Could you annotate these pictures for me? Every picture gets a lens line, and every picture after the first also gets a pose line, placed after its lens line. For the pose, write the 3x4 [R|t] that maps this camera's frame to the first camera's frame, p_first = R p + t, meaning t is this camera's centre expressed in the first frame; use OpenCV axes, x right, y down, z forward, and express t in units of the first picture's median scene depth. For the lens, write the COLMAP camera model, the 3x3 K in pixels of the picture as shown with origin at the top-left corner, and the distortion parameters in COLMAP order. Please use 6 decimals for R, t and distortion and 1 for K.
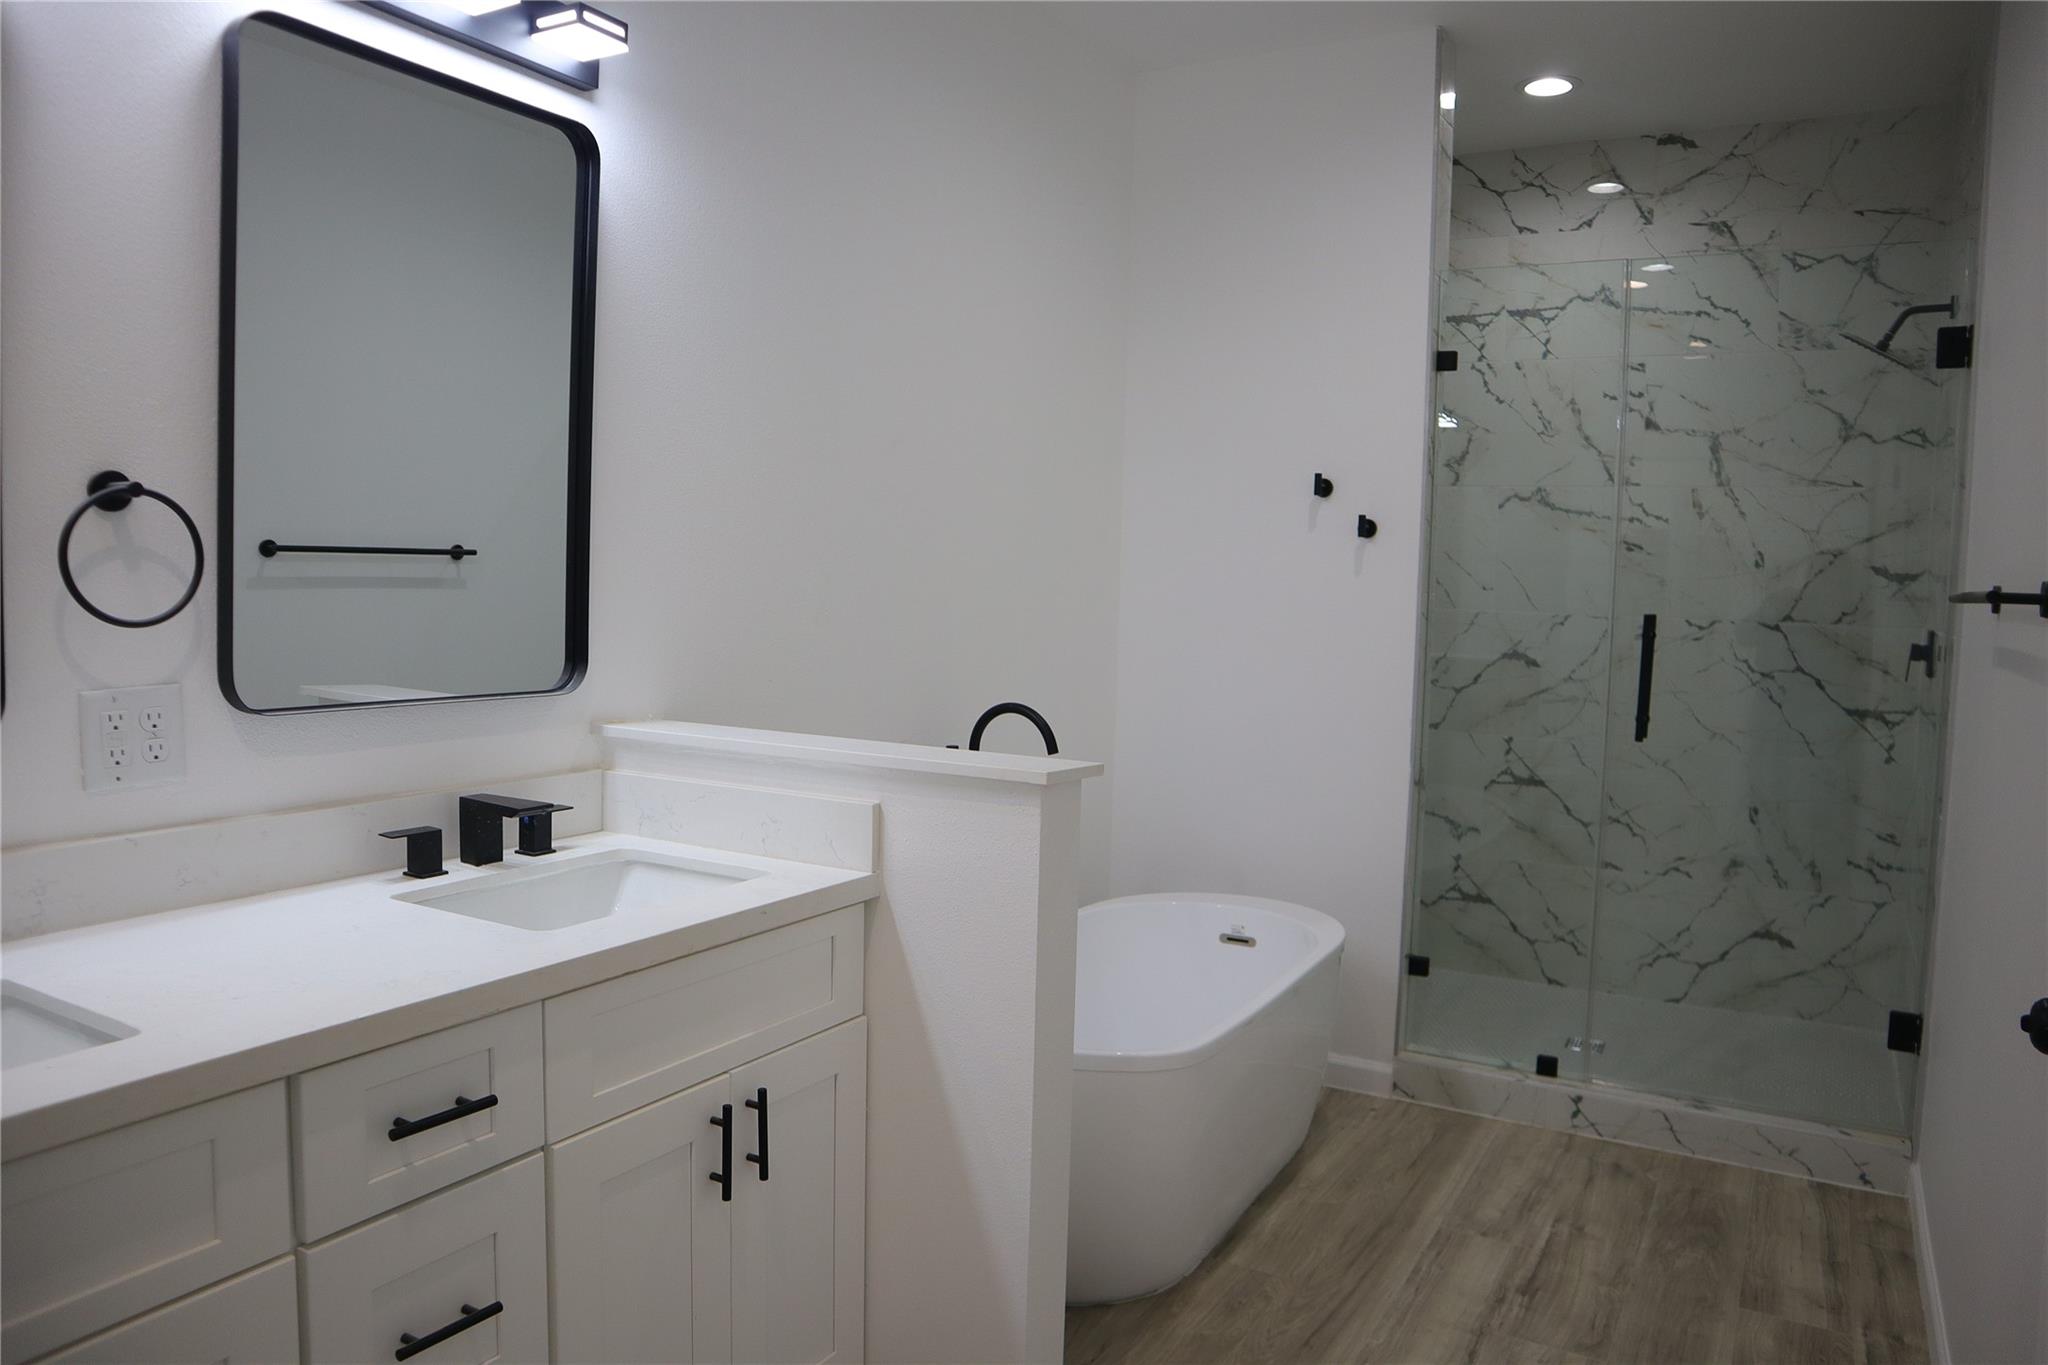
lens RADIAL K [[1413.5, 0, 1024.0], [0, 1413.5, 682.5], [0, 0, 1]] dist [-0.110552, 0.068328]
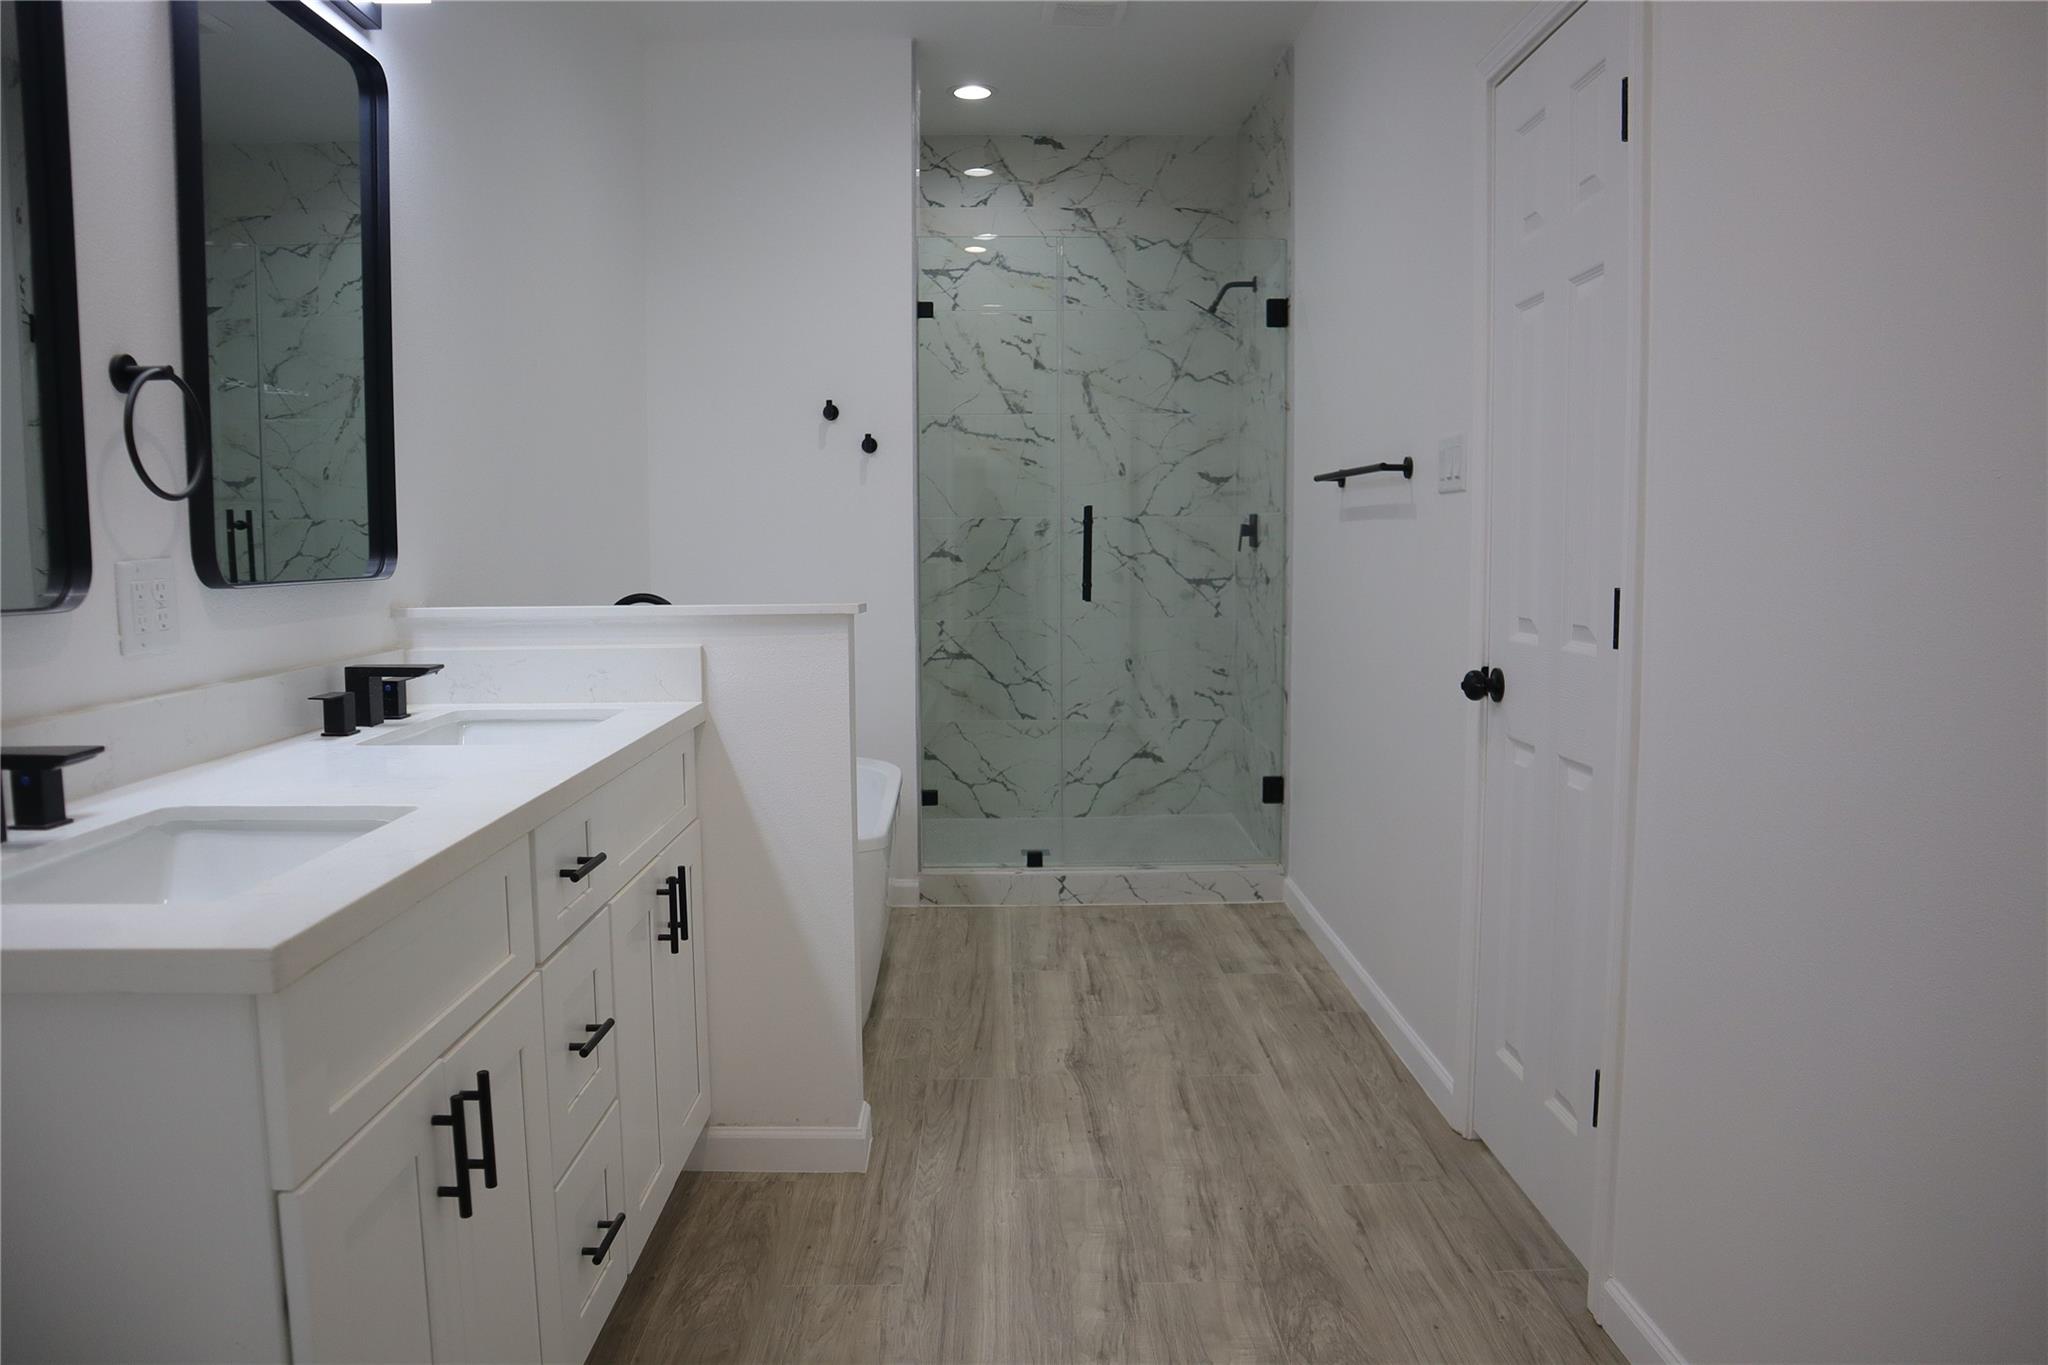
lens RADIAL K [[1413.5, 0, 1024.0], [0, 1413.5, 682.5], [0, 0, 1]] dist [-0.110552, 0.068328]
pose [[0.857199, -0.085839, 0.507781, -0.259115], [0.068525, 0.996255, 0.052736, 0.037866], [-0.510406, -0.010409, 0.859871, -0.115768]]
